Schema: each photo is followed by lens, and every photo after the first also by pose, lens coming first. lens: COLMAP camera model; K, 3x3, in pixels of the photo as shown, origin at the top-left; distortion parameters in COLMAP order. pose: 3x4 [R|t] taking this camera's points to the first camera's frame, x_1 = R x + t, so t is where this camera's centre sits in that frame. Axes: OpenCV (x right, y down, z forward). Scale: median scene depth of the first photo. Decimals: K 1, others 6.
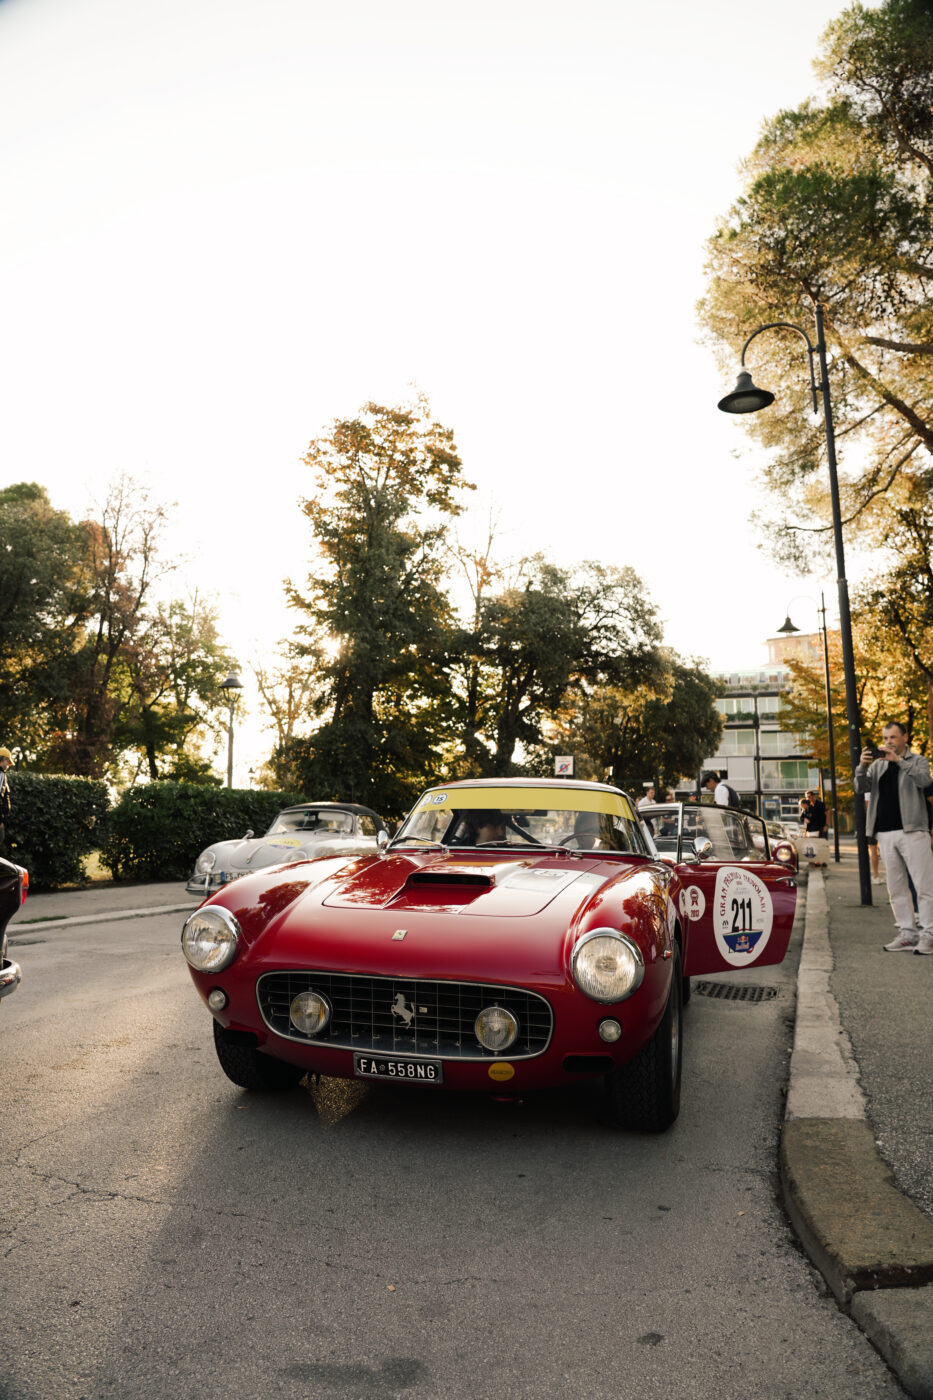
lens RADIAL K [[933.3, 0, 466.5], [0, 933.3, 700.0], [0, 0, 1]] dist [-0.036599, 0.032765]
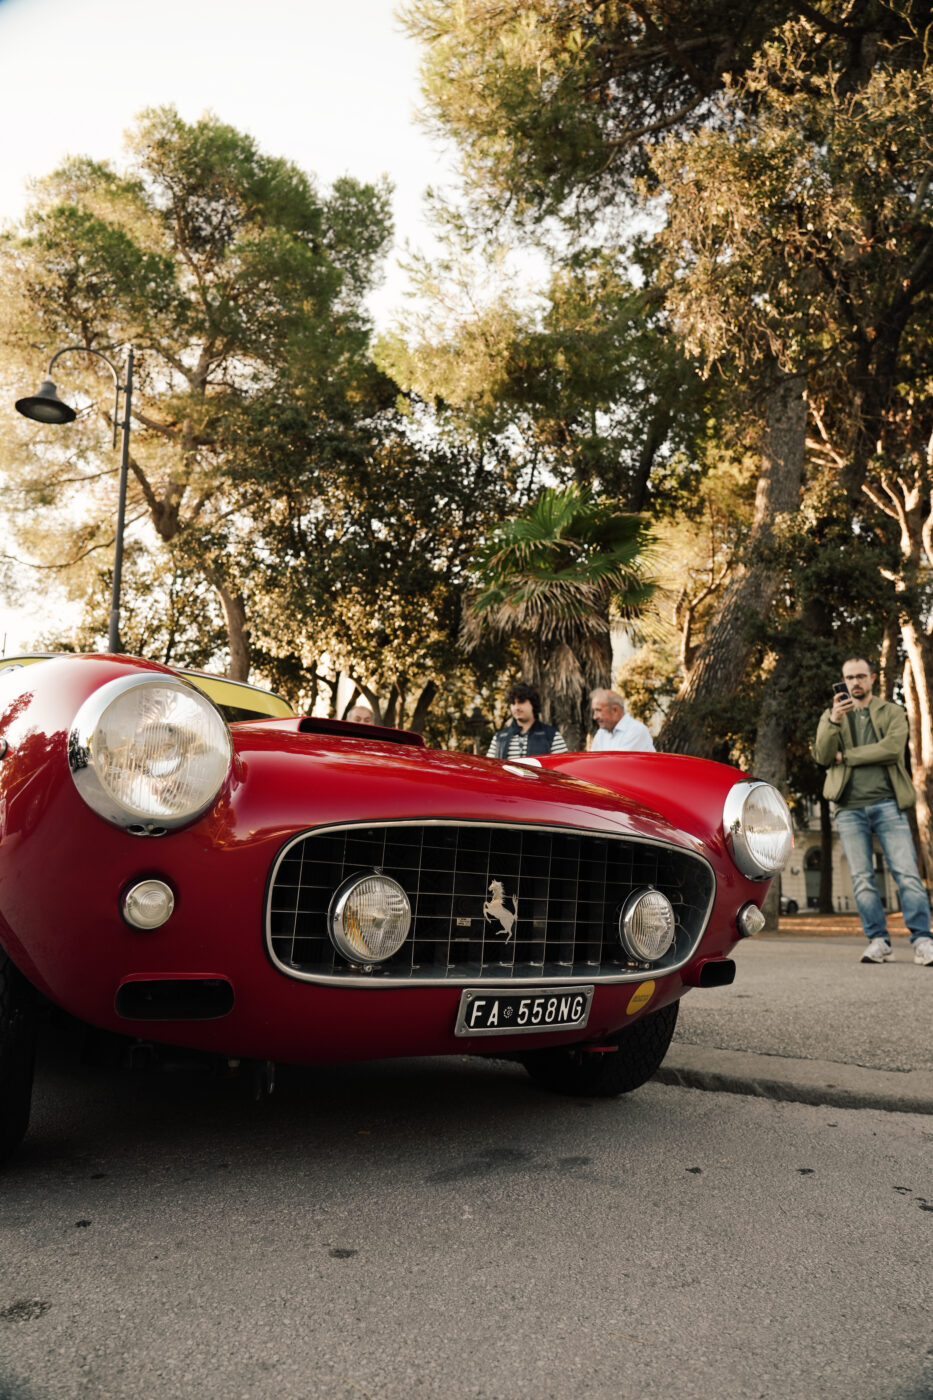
lens RADIAL K [[933.3, 0, 466.5], [0, 933.3, 700.0], [0, 0, 1]] dist [-0.036599, 0.032765]
pose [[0.635365, 0.162701, 0.754877, -0.066453], [-0.101914, 0.986669, -0.126881, 0.036373], [-0.765457, 0.003683, 0.643477, 0.084918]]
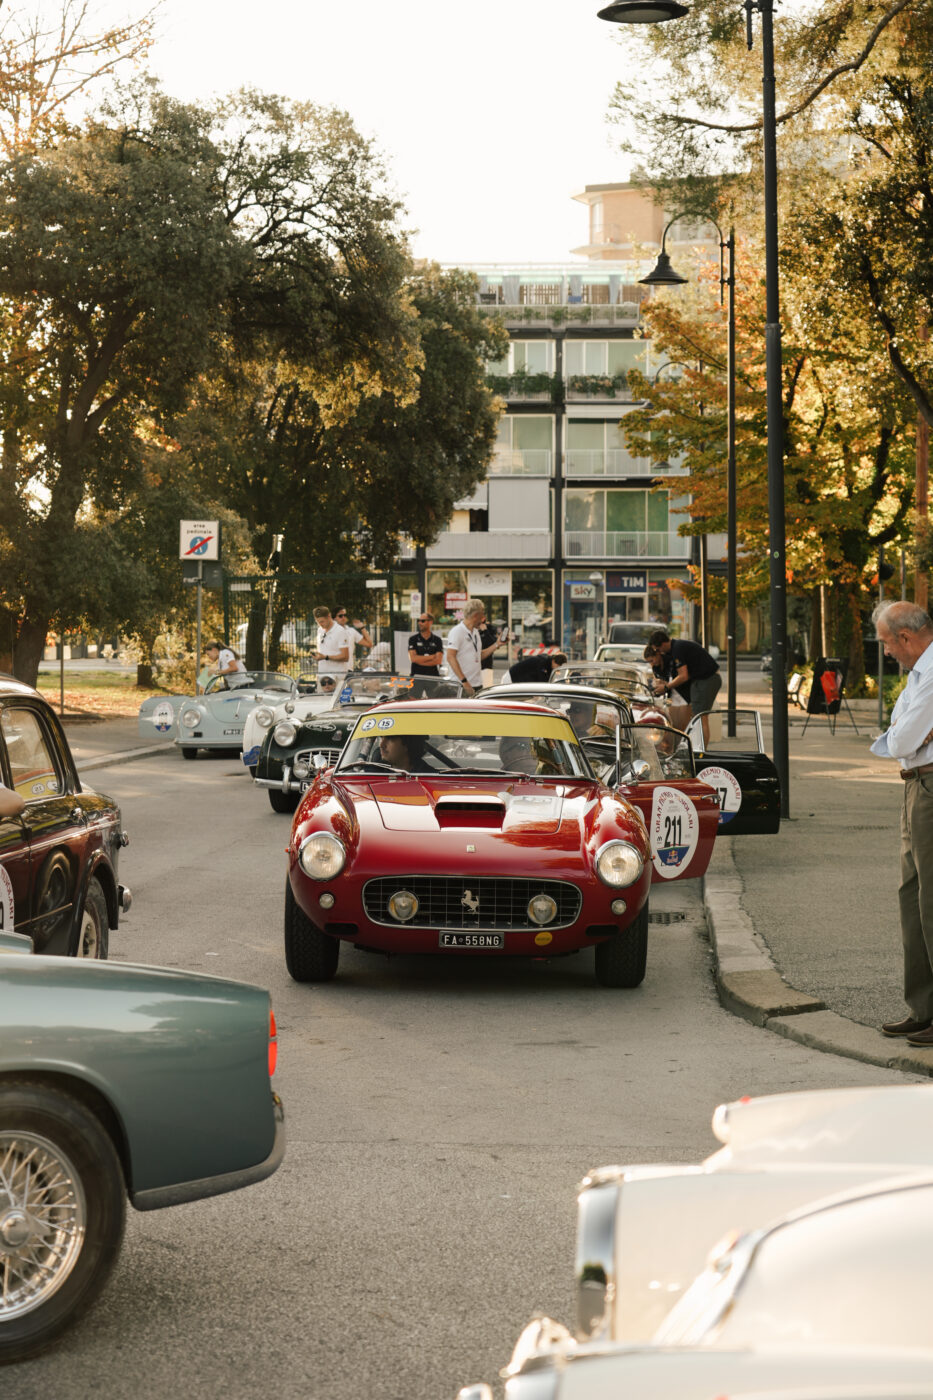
lens RADIAL K [[2482.2, 0, 466.5], [0, 2482.2, 700.0], [0, 0, 1]] dist [0.014492, 0.005259]
pose [[0.962365, -0.008718, 0.271621, -0.138977], [-0.036112, 0.986520, 0.159609, -0.071708], [-0.269351, -0.163411, 0.949077, -0.318742]]
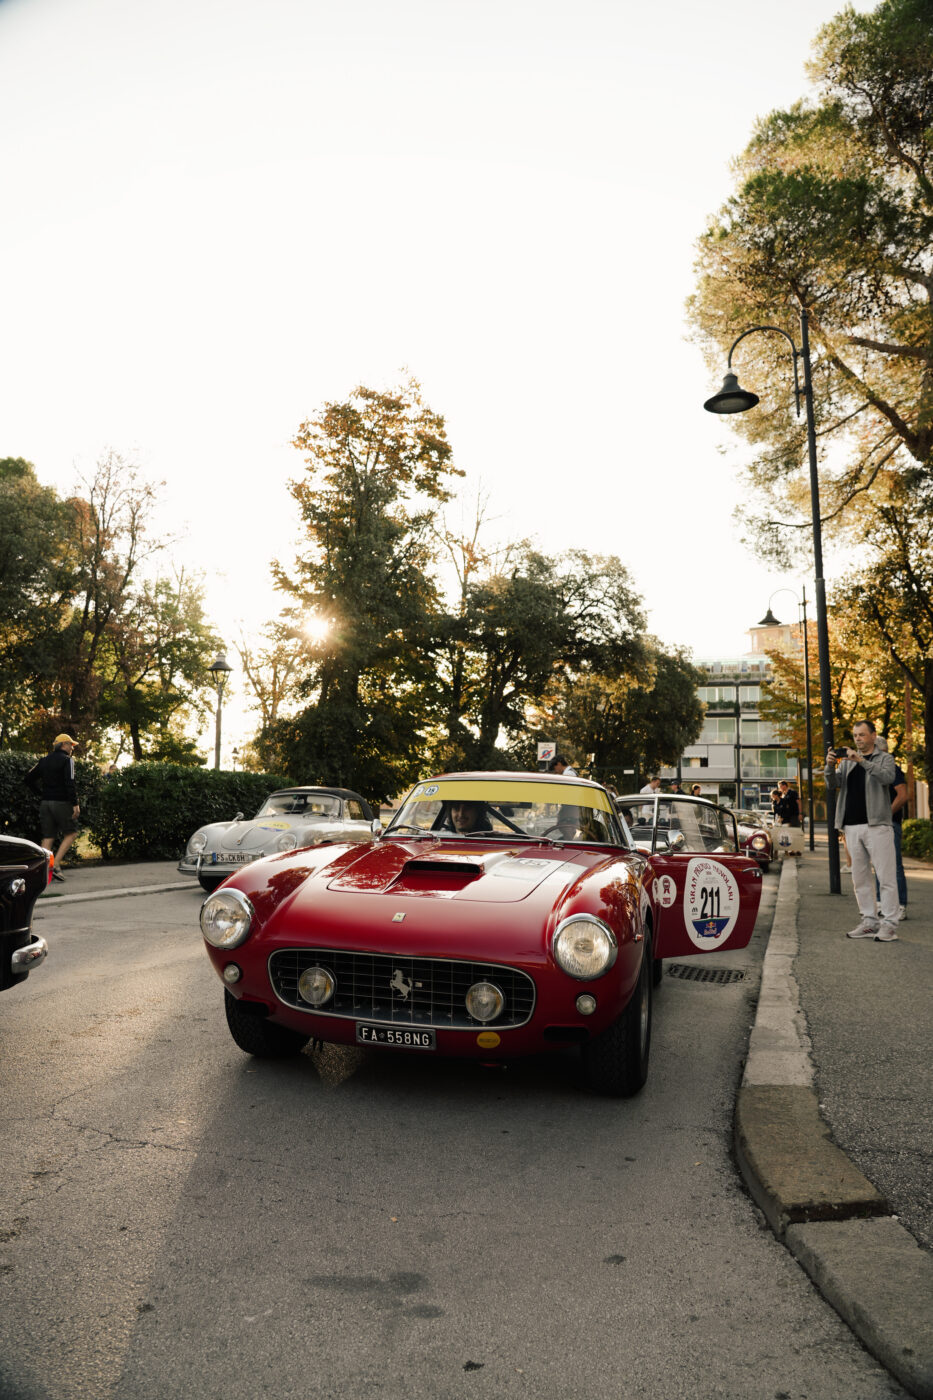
lens RADIAL K [[933.3, 0, 466.5], [0, 933.3, 700.0], [0, 0, 1]] dist [-0.036599, 0.032765]
pose [[0.999680, 0.017800, 0.017959, -0.002033], [-0.018130, 0.999667, 0.018385, -0.003638], [-0.017625, -0.018705, 0.999670, -0.013704]]
